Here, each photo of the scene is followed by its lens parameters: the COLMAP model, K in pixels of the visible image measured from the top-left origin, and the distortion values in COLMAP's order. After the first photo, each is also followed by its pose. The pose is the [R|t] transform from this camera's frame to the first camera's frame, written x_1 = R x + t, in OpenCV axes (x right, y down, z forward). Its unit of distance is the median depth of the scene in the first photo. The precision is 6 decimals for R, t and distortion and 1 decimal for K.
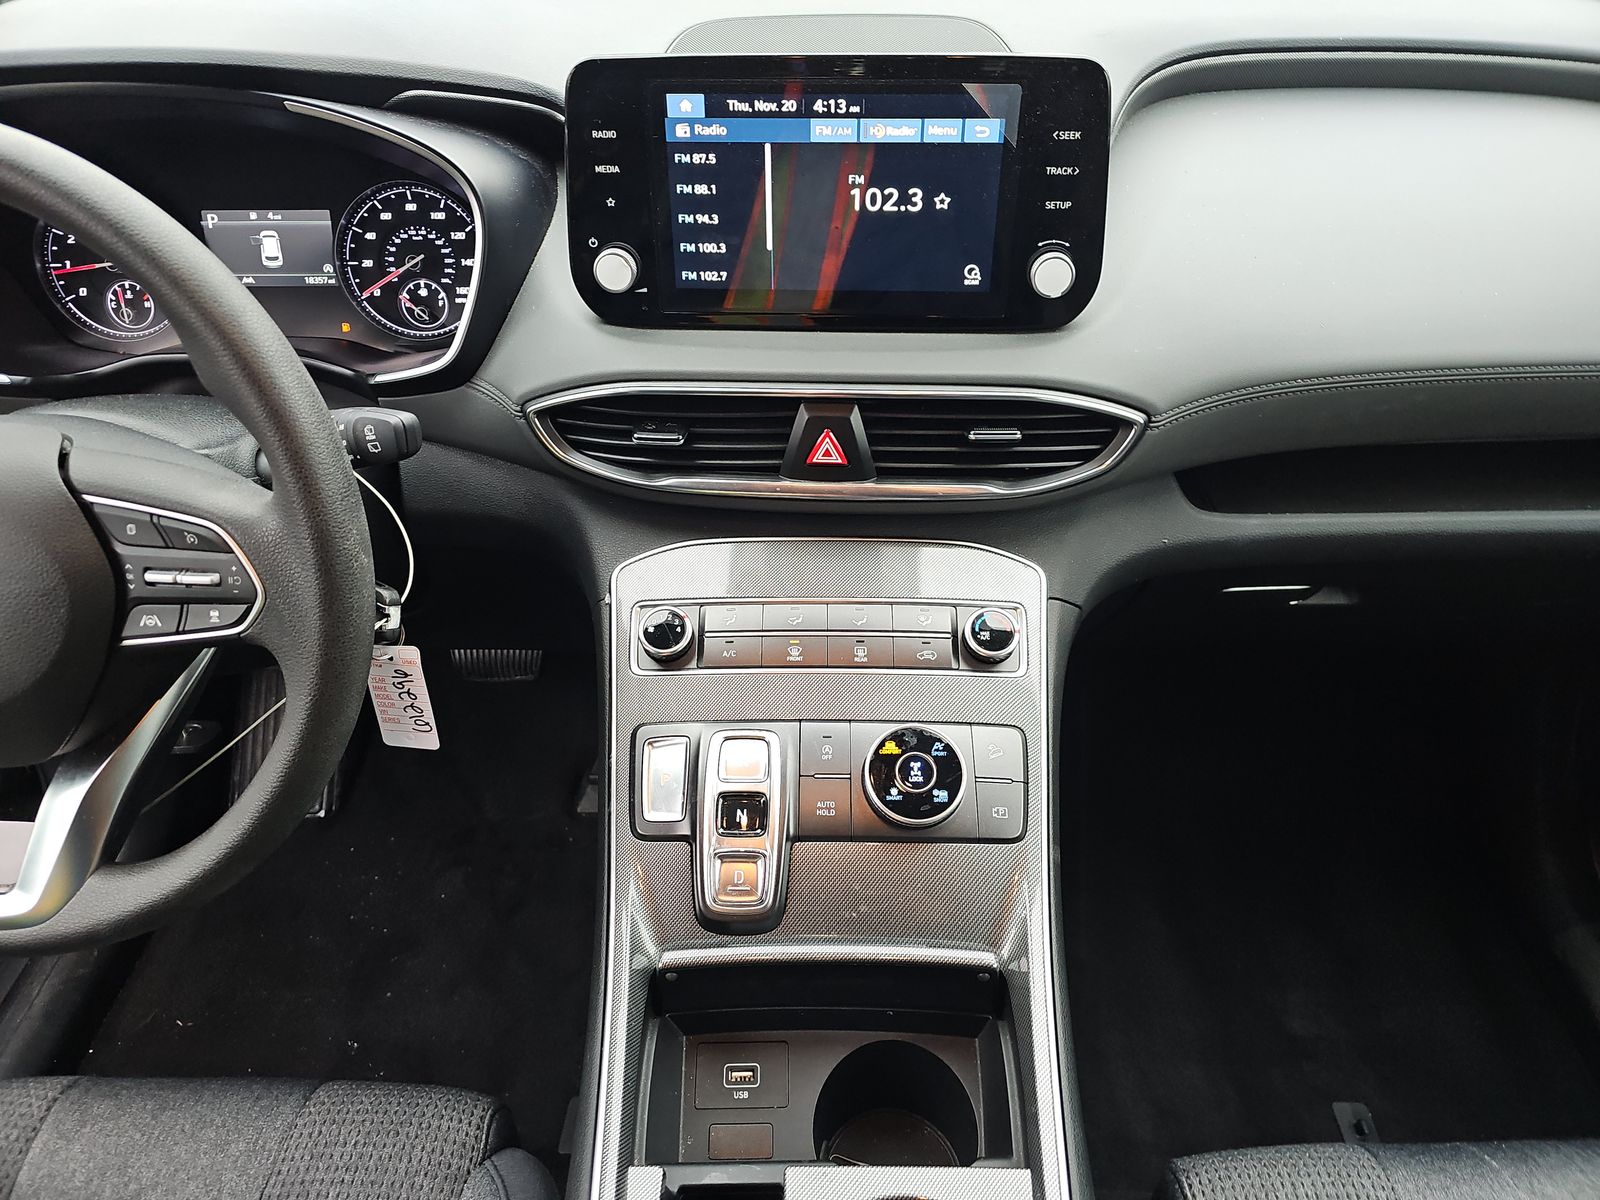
lens RADIAL K [[993.5, 0, 776.6], [0, 993.5, 594.8], [0, 0, 1]] dist [0.038209, -0.043914]
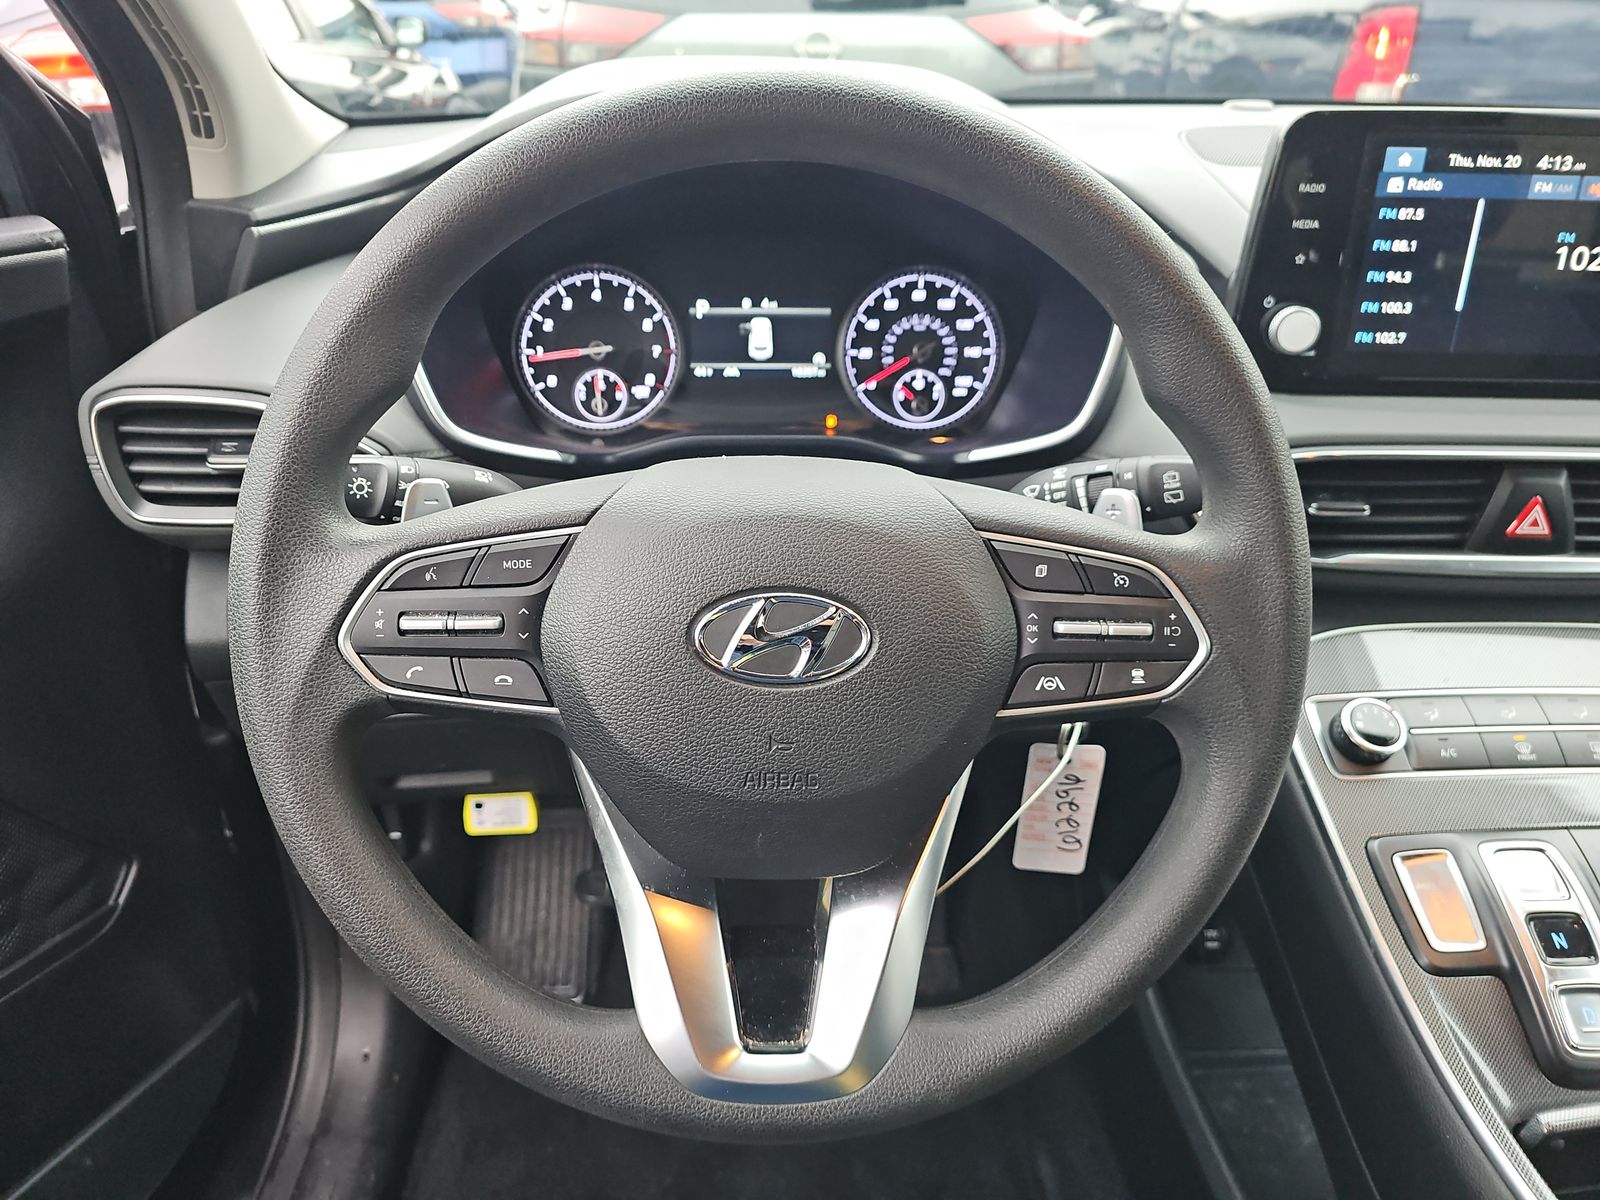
lens RADIAL K [[993.5, 0, 776.6], [0, 993.5, 594.8], [0, 0, 1]] dist [0.038209, -0.043914]
pose [[0.998695, -0.004308, 0.050890, -0.673320], [0.013300, 0.983994, -0.177703, 0.072617], [-0.049310, 0.178147, 0.982768, 0.152802]]
